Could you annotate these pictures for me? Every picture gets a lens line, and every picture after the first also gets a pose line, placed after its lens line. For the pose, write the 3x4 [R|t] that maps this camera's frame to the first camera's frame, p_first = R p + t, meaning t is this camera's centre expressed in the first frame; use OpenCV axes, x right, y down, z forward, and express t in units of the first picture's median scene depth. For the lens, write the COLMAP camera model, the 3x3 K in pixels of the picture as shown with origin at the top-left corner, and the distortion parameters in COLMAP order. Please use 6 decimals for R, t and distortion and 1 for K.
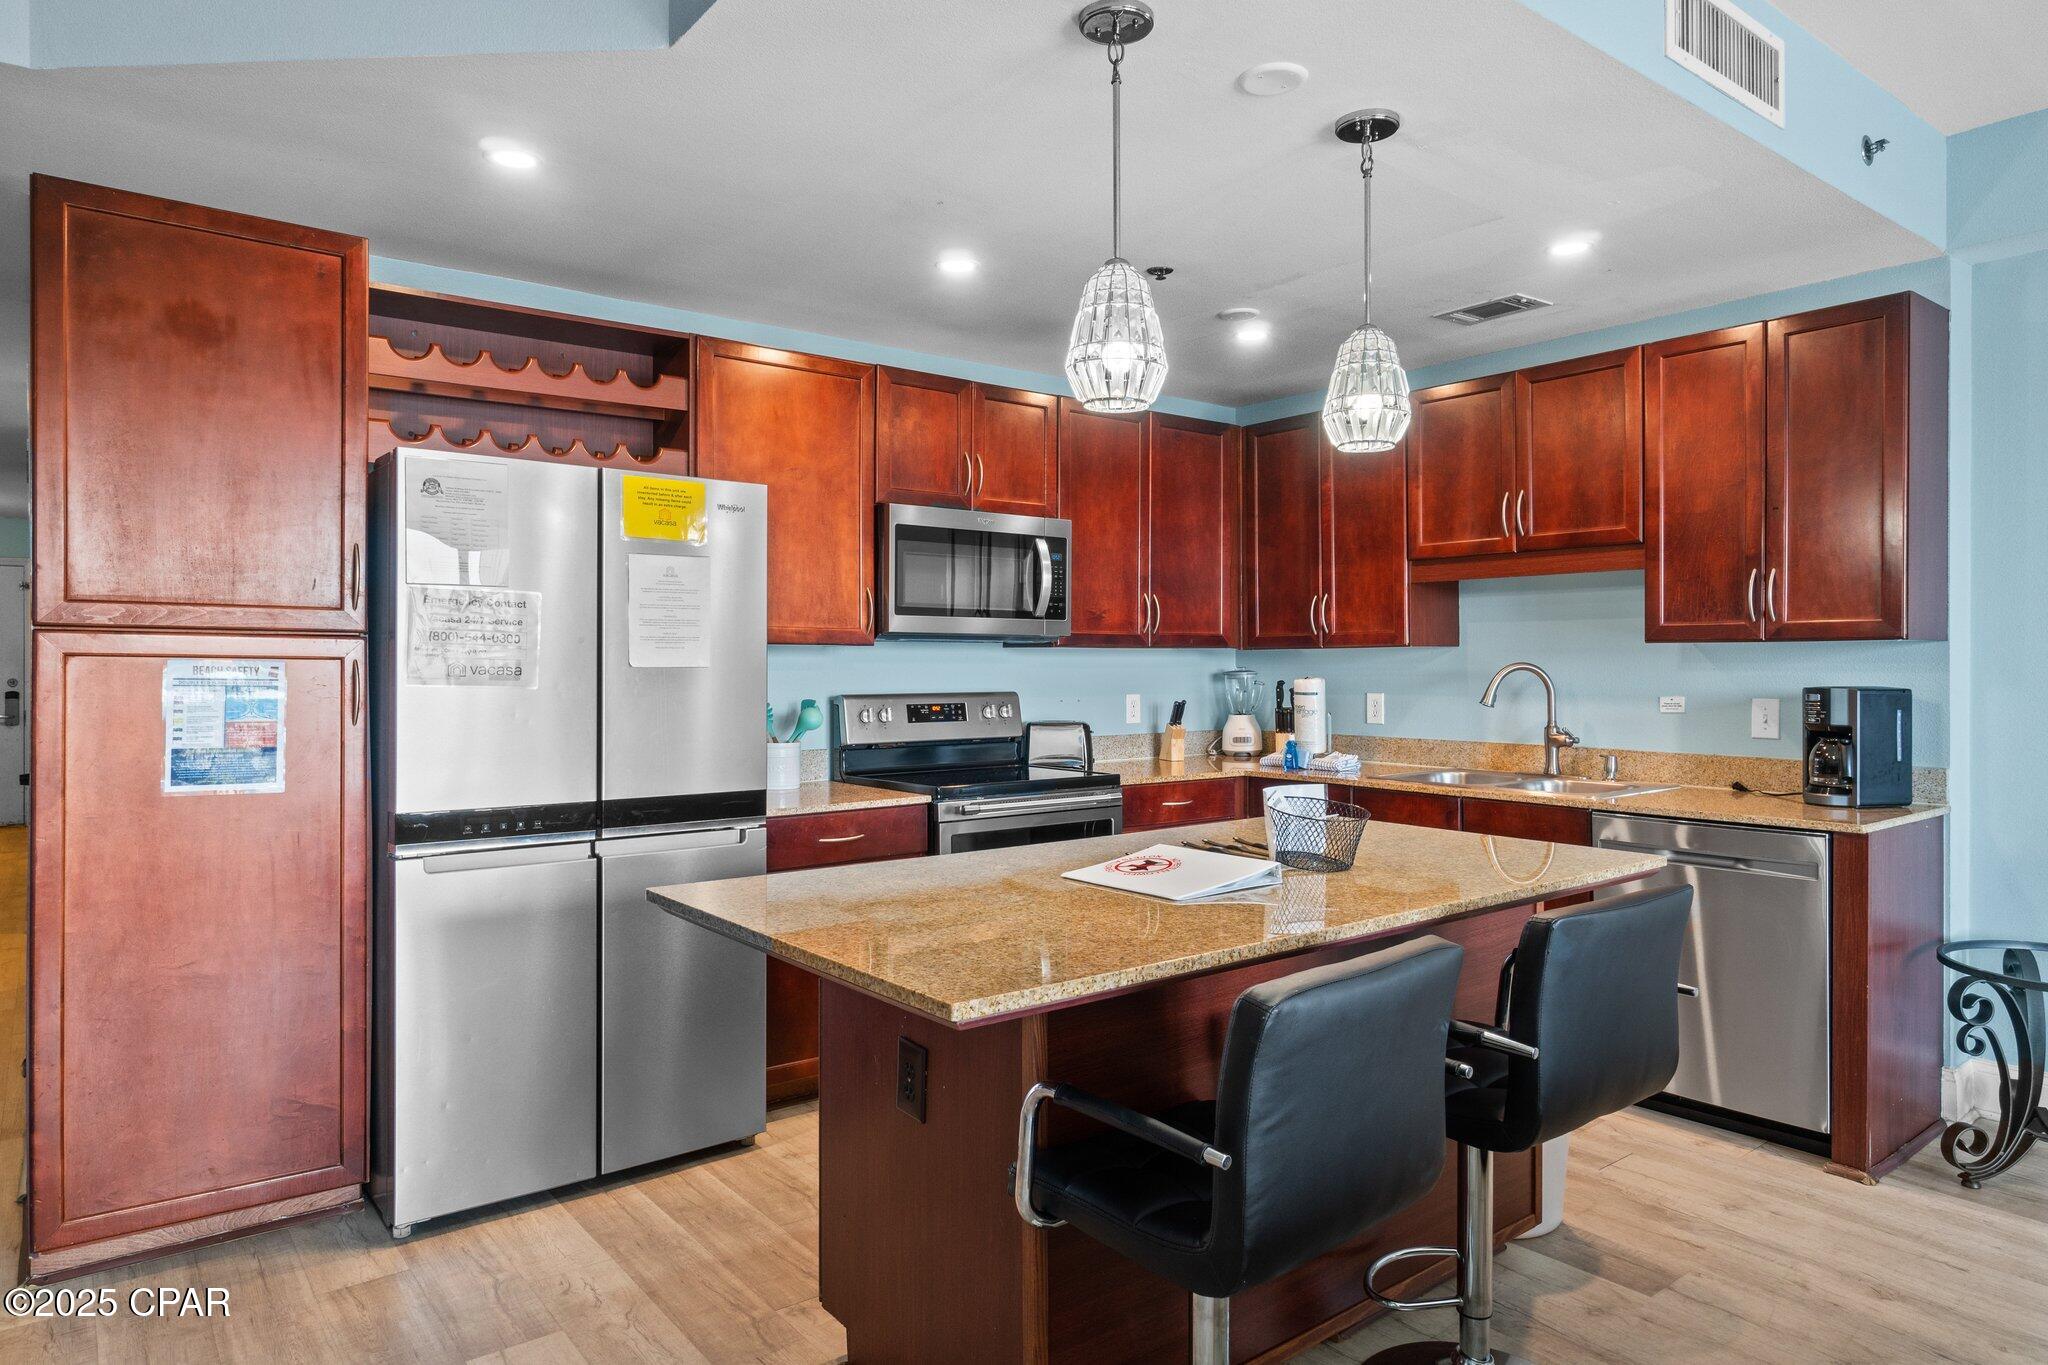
lens RADIAL K [[1245.7, 0, 1024.0], [0, 1245.7, 682.5], [0, 0, 1]] dist [0.002853, 0.000836]
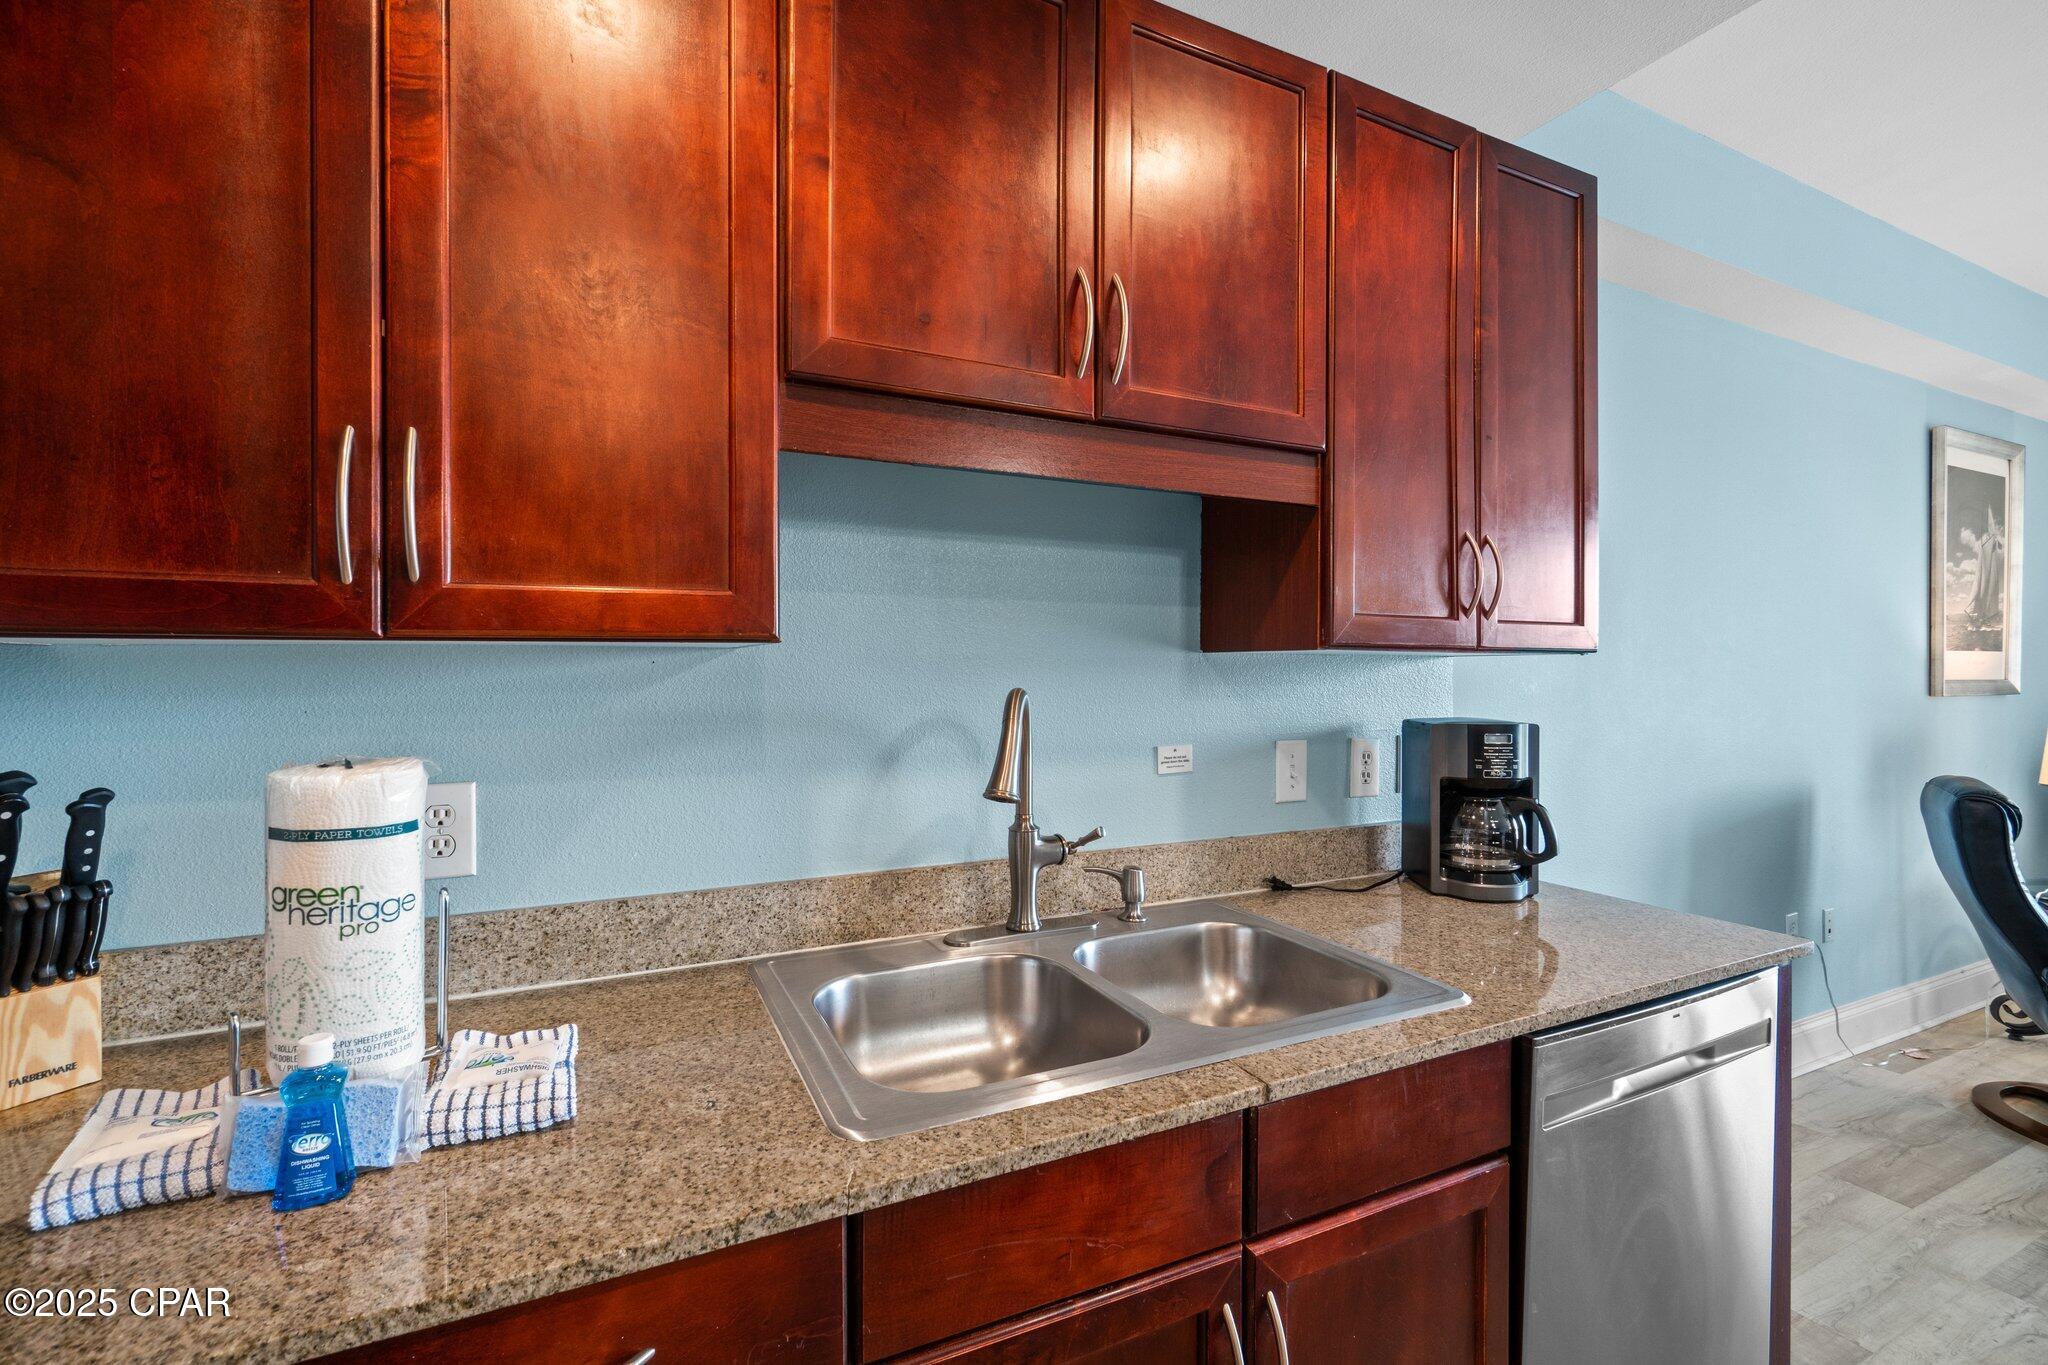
lens RADIAL K [[884.1, 0, 1015.7], [0, 884.1, 683.8], [0, 0, 1]] dist [-0.004184, 0.000080]
pose [[0.210932, -0.009794, 0.977452, 0.107147], [0.017987, 0.999819, 0.006136, -0.020744], [-0.977335, 0.016287, 0.211070, 0.990988]]
